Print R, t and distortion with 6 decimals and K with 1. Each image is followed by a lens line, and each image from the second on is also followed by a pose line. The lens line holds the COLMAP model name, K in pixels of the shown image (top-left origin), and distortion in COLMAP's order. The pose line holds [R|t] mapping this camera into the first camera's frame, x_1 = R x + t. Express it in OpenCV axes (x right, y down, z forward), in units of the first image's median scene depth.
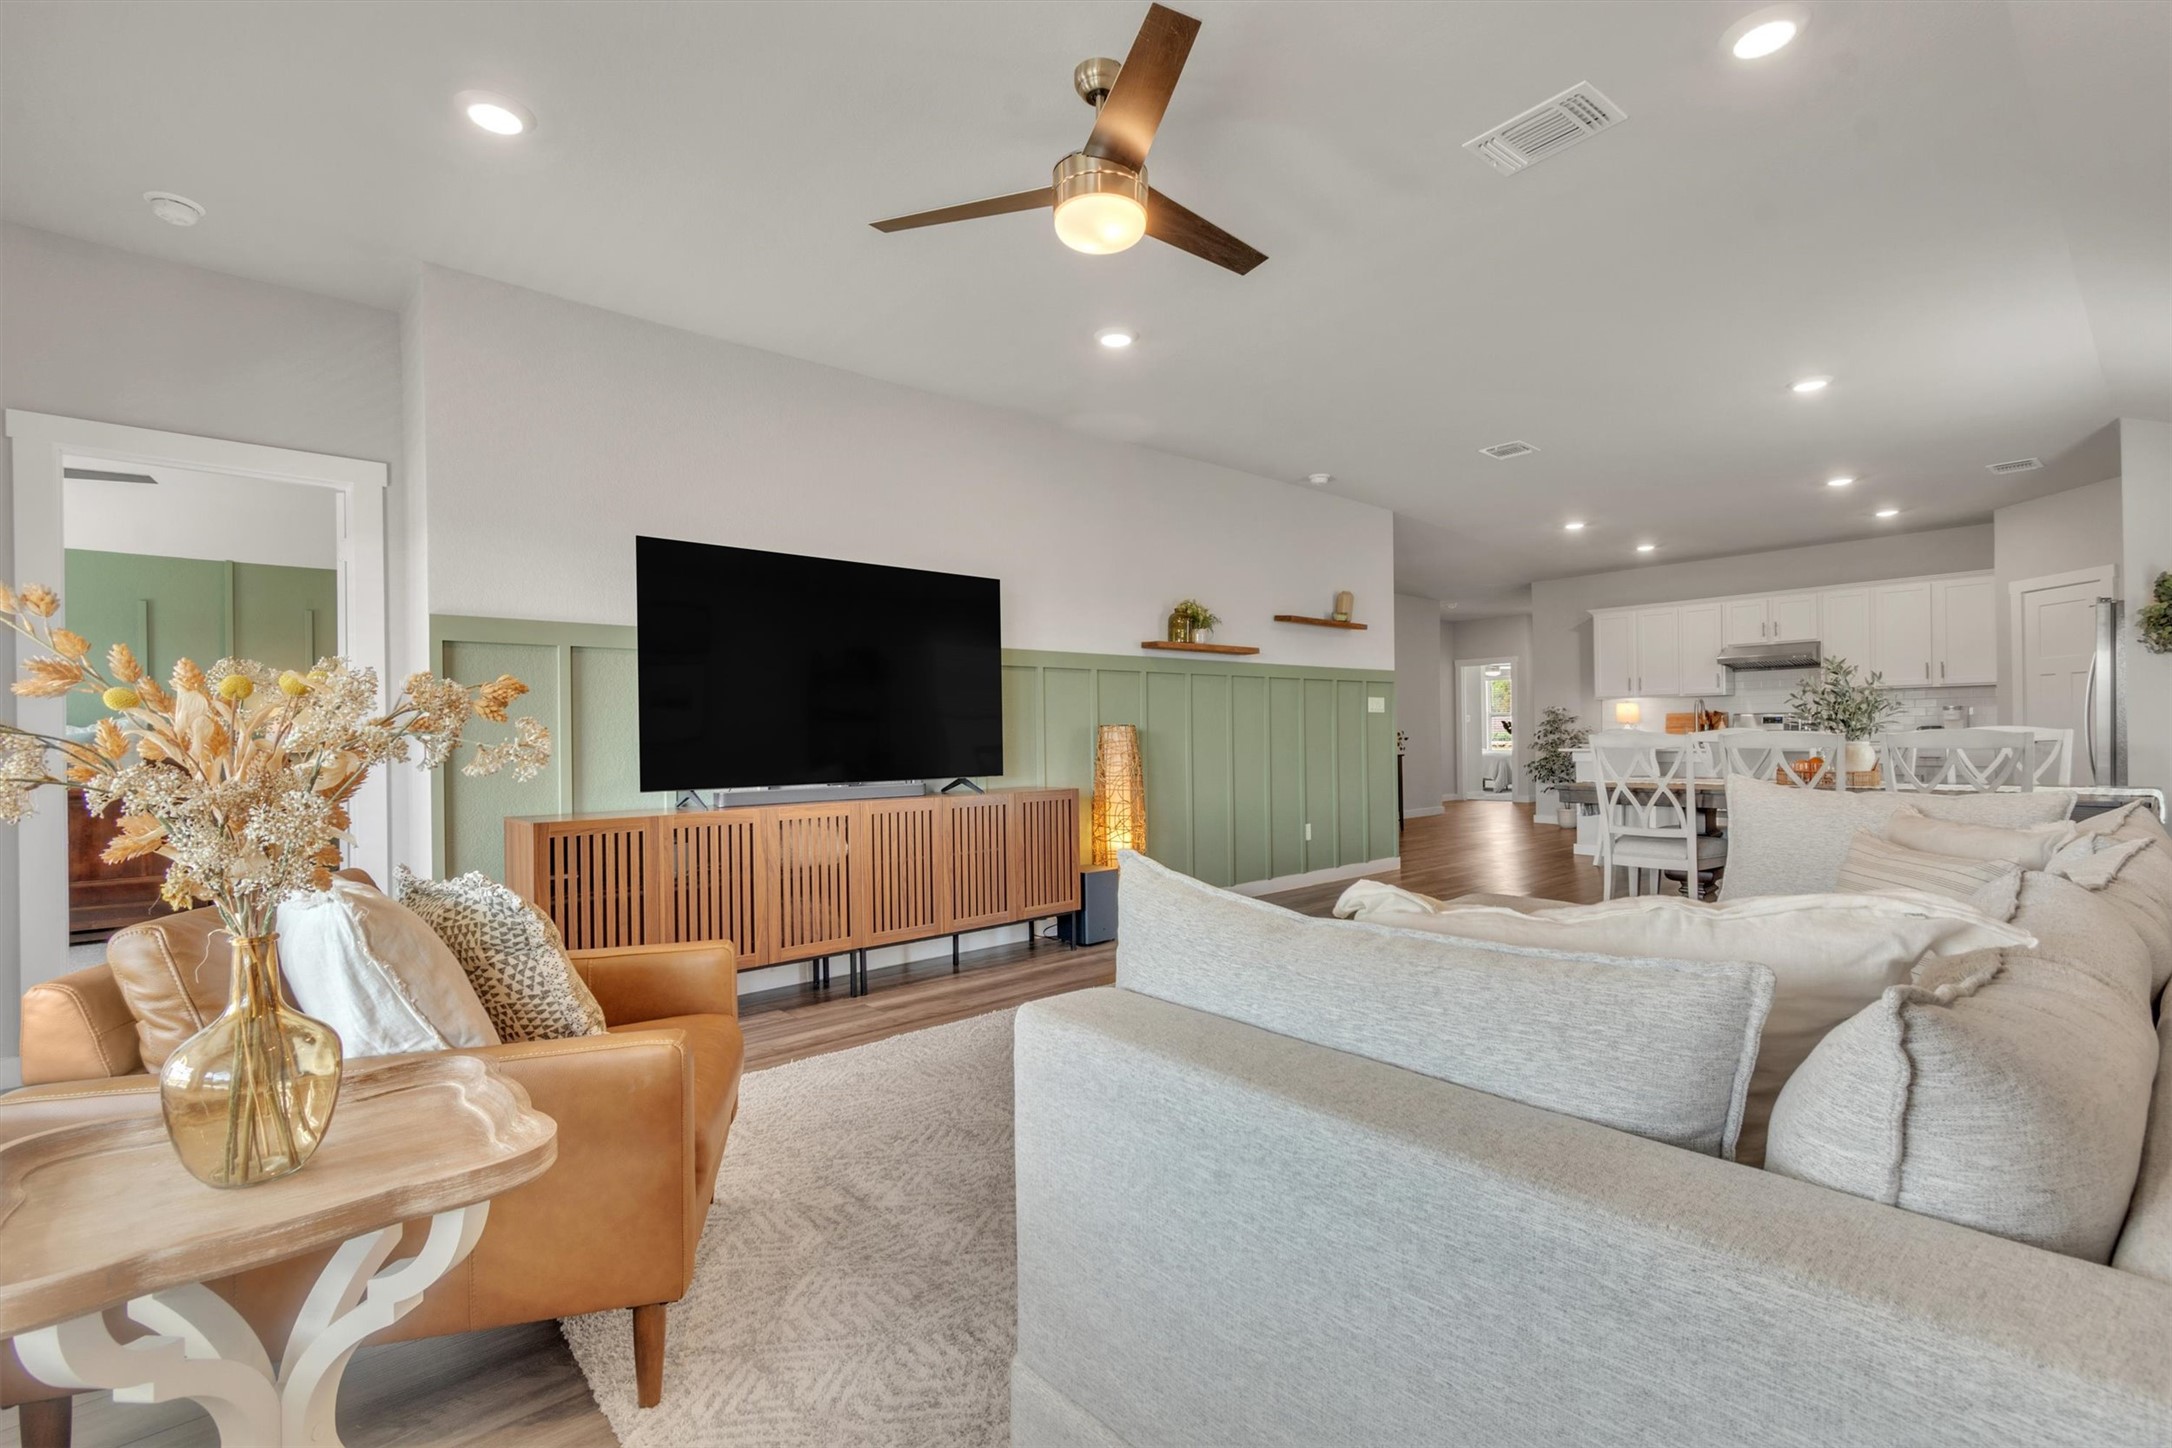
lens RADIAL K [[984.9, 0, 1069.8], [0, 984.9, 730.2], [0, 0, 1]] dist [0.008298, -0.000879]
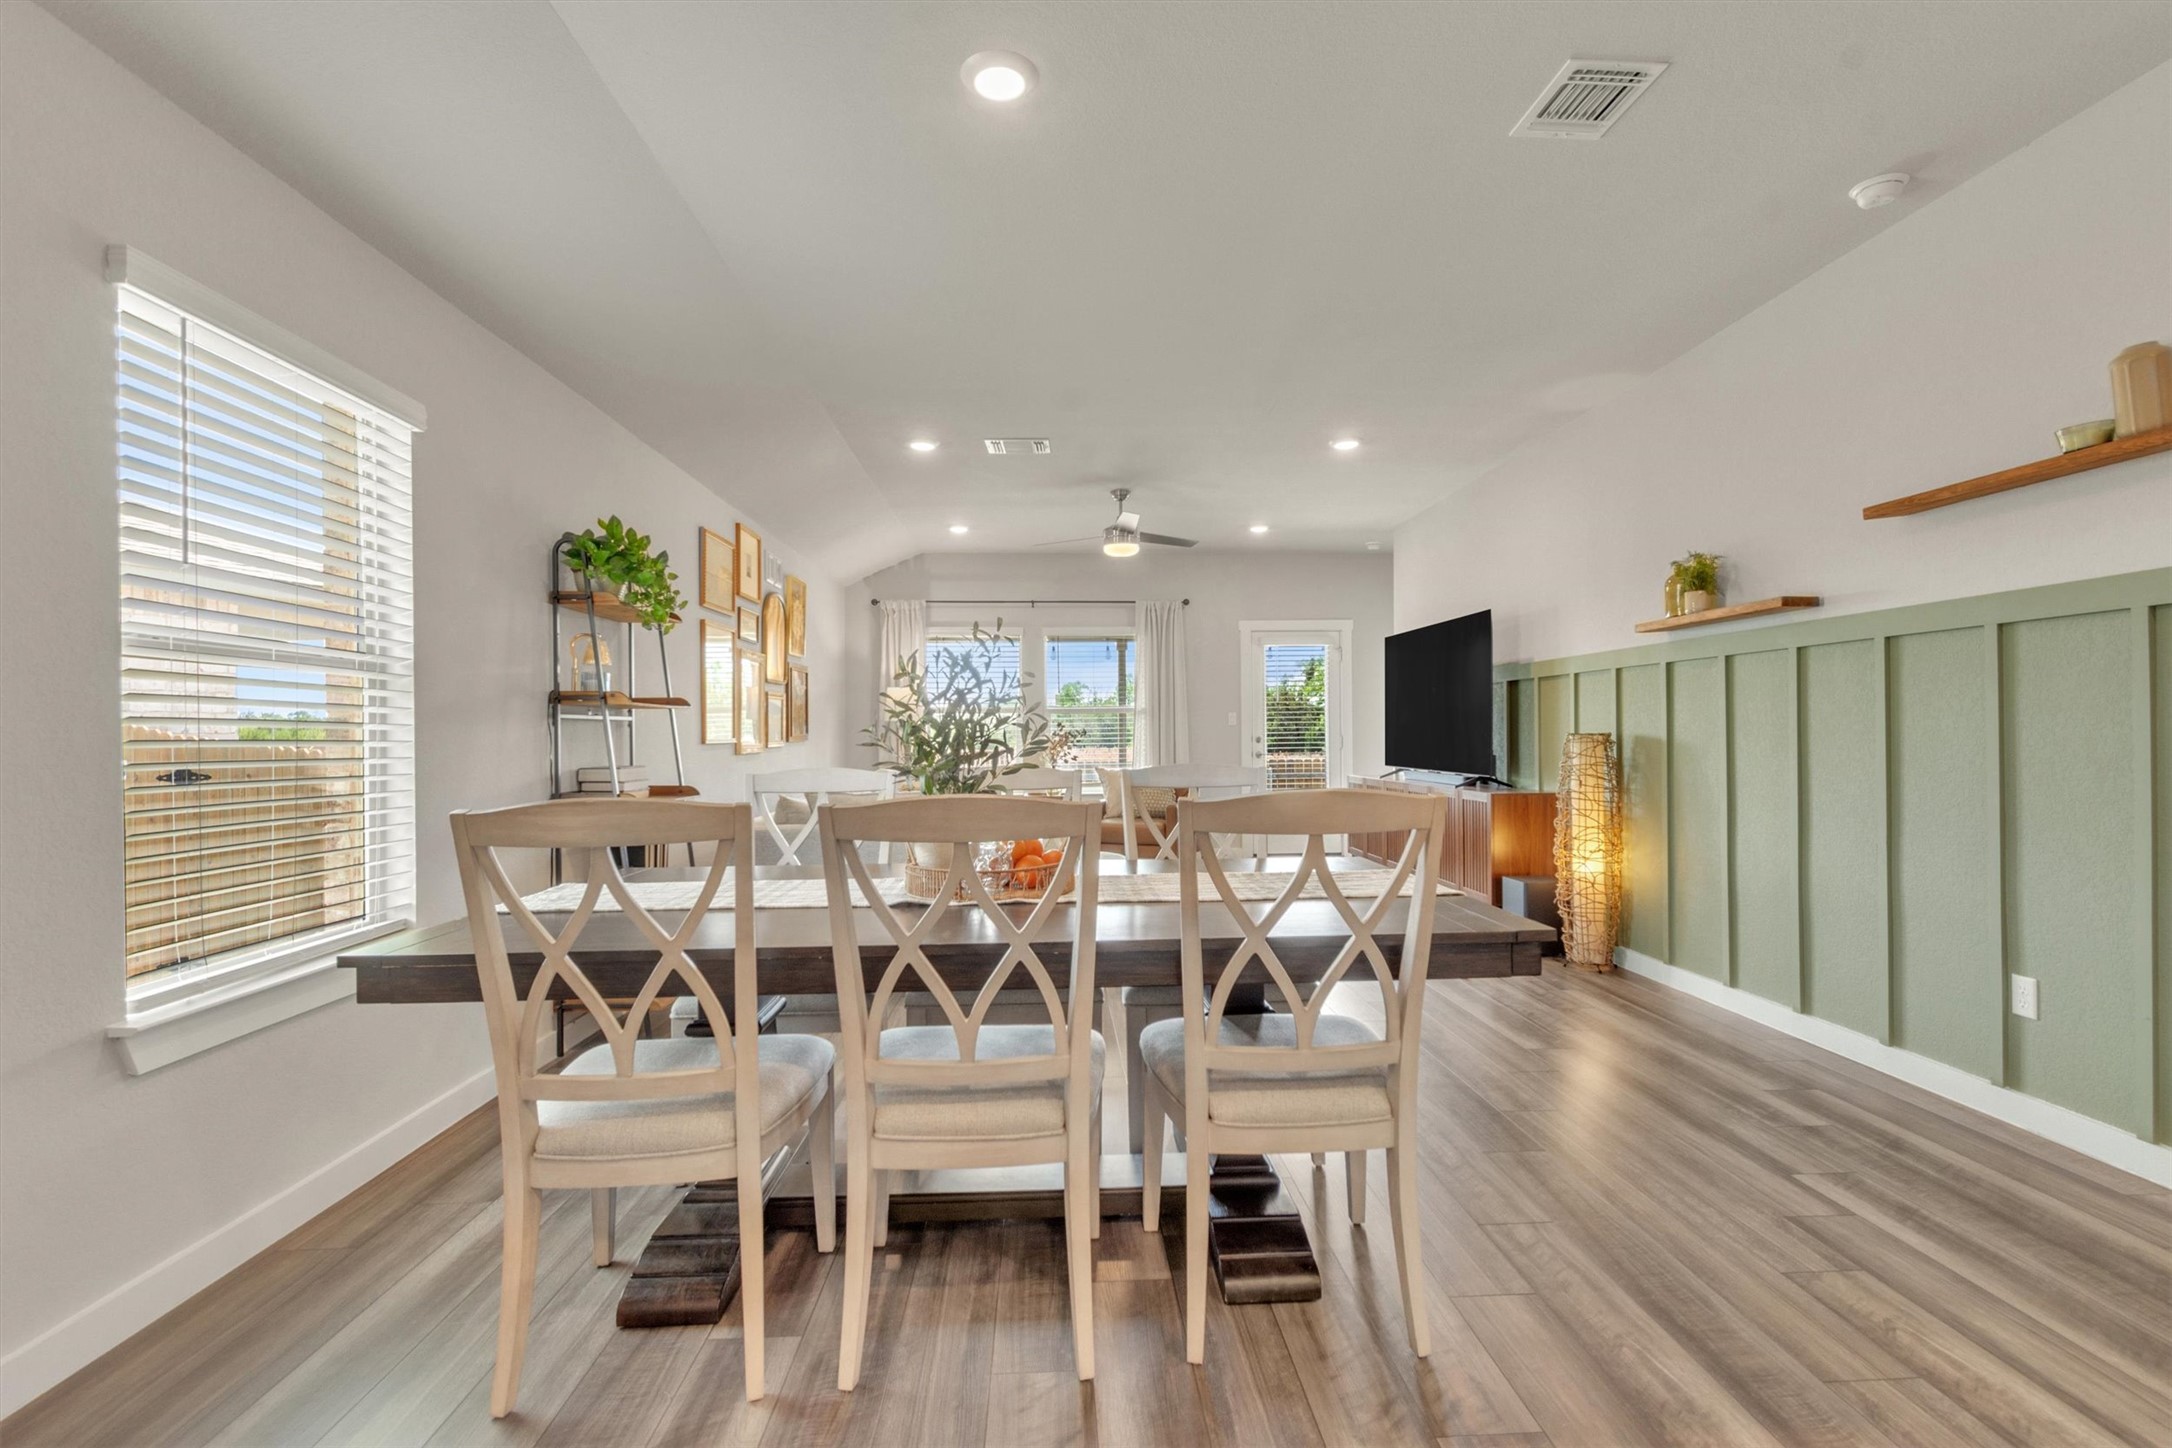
lens RADIAL K [[984.9, 0, 1093.0], [0, 984.9, 729.2], [0, 0, 1]] dist [0.008298, -0.000879]
pose [[-0.623289, 0.008615, -0.781944, 1.098163], [0.004687, 0.999963, 0.007281, -0.019816], [0.781977, 0.000873, -0.623306, 1.325224]]
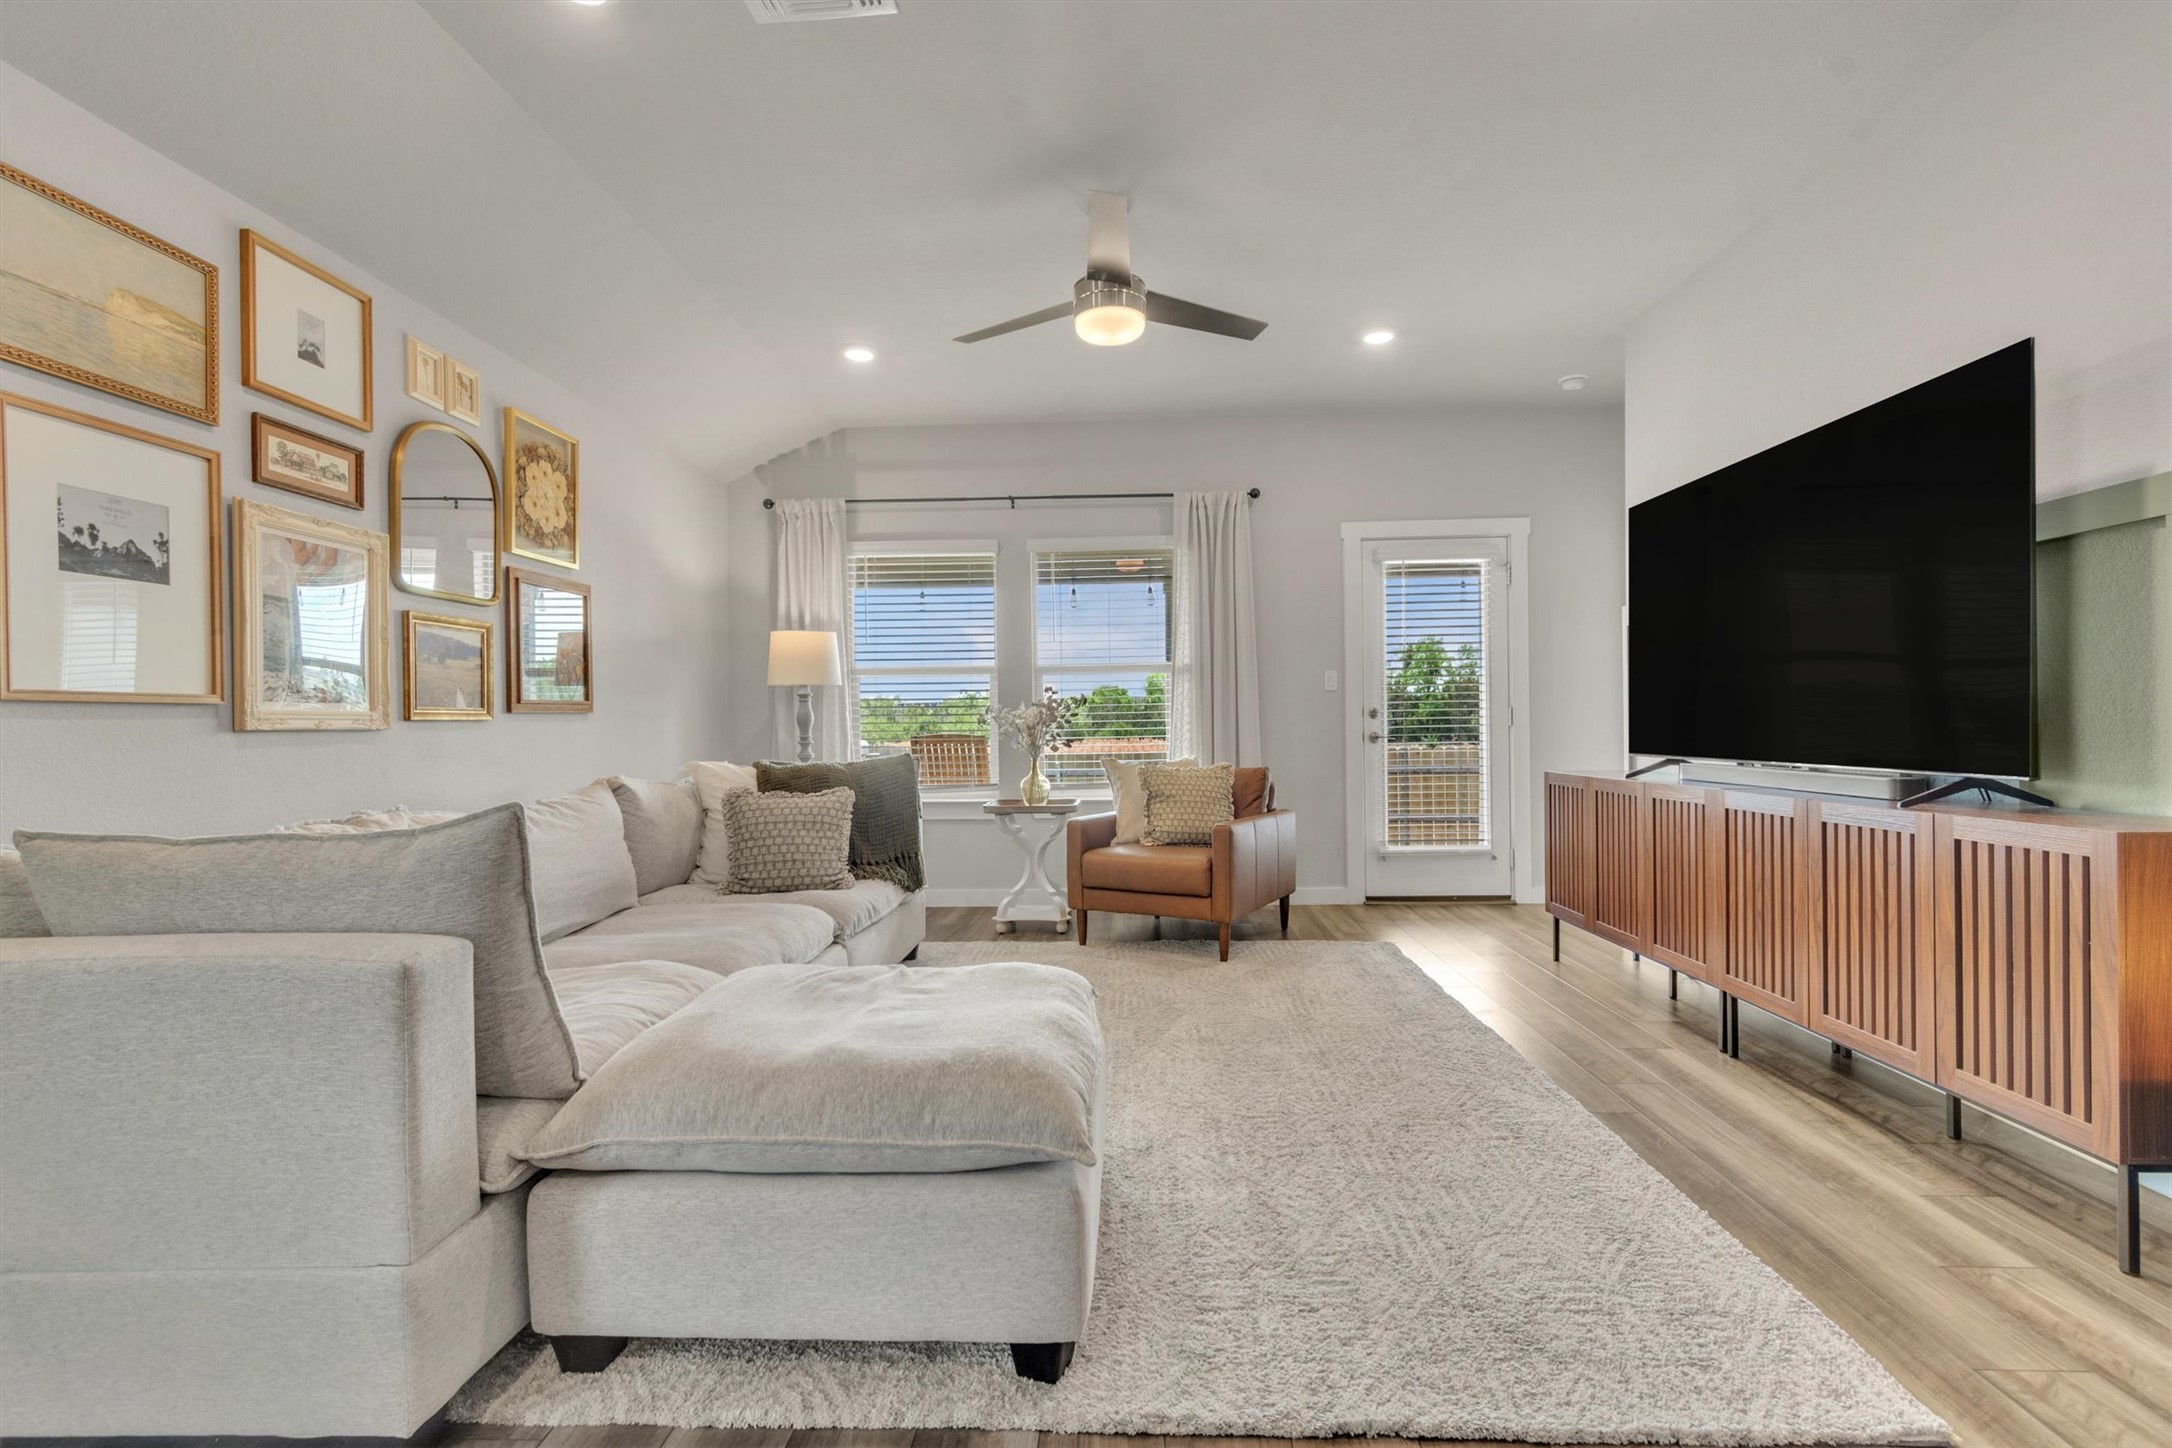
lens RADIAL K [[984.9, 0, 1096.5], [0, 984.9, 729.3], [0, 0, 1]] dist [0.008298, -0.000879]
pose [[-0.687950, 0.018919, -0.725511, 0.542806], [0.009930, 0.999812, 0.016656, 0.009314], [0.725690, 0.004254, -0.688009, 0.989426]]
